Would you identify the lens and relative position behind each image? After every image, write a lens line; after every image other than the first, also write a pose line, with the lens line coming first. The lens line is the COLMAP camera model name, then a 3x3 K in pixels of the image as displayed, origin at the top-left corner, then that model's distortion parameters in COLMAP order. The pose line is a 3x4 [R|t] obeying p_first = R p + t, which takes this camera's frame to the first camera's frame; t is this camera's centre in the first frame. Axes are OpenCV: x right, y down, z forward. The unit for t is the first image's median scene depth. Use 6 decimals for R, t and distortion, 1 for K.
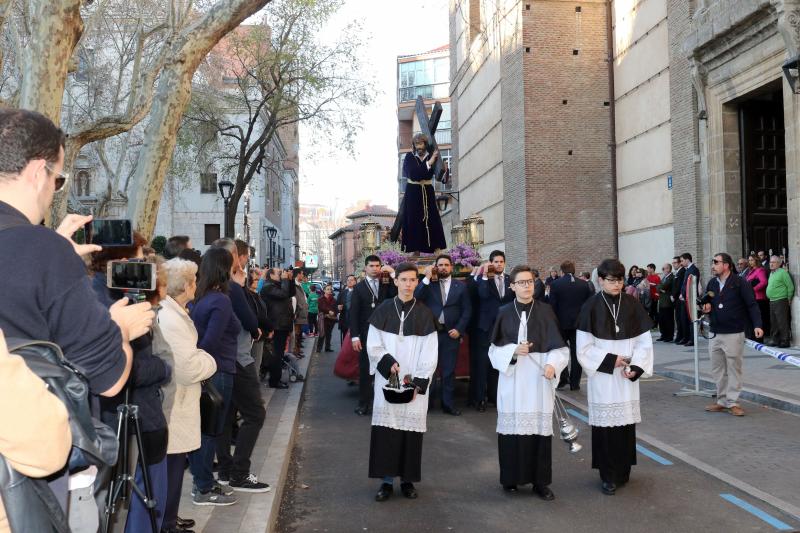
lens RADIAL K [[879.9, 0, 392.8], [0, 879.9, 264.9], [0, 0, 1]] dist [-0.110462, 0.106244]
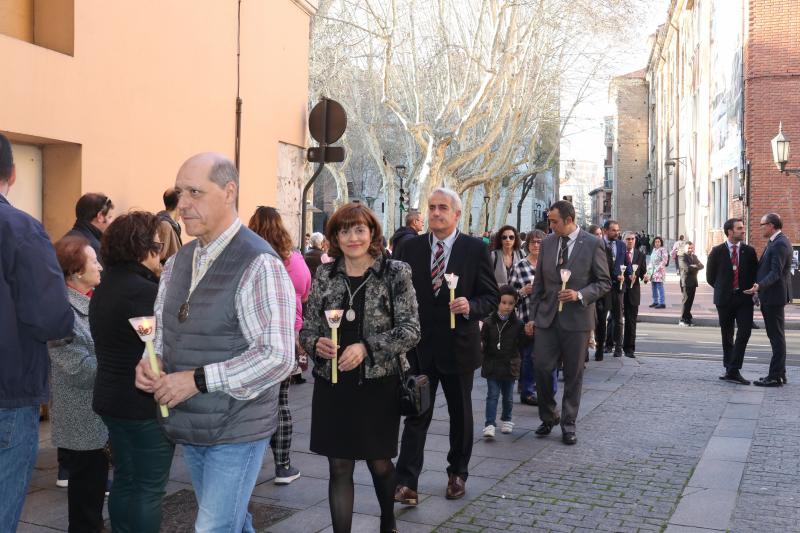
lens RADIAL K [[877.4, 0, 391.3], [0, 877.4, 265.1], [0, 0, 1]] dist [-0.102661, 0.073184]
pose [[0.950826, 0.028308, -0.308430, 0.254468], [-0.007690, 0.997665, 0.067858, -0.061623], [0.309631, -0.062149, 0.948823, -1.556508]]
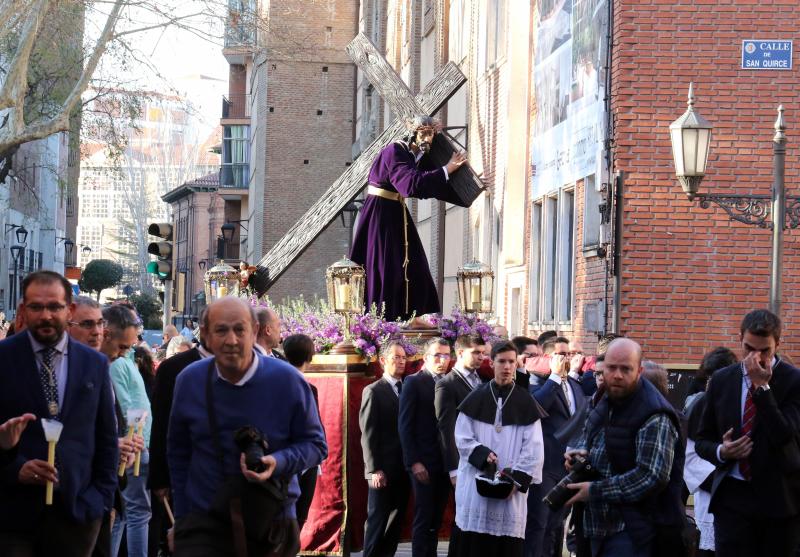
lens RADIAL K [[2848.7, 0, 400.0], [0, 2848.7, 278.5], [0, 0, 1]] dist [0.045111, 0.523925]
pose [[0.999083, 0.042447, -0.005634, 0.245712], [-0.042380, 0.999035, 0.011492, -0.068903], [0.006117, -0.011243, 0.999918, -1.734227]]
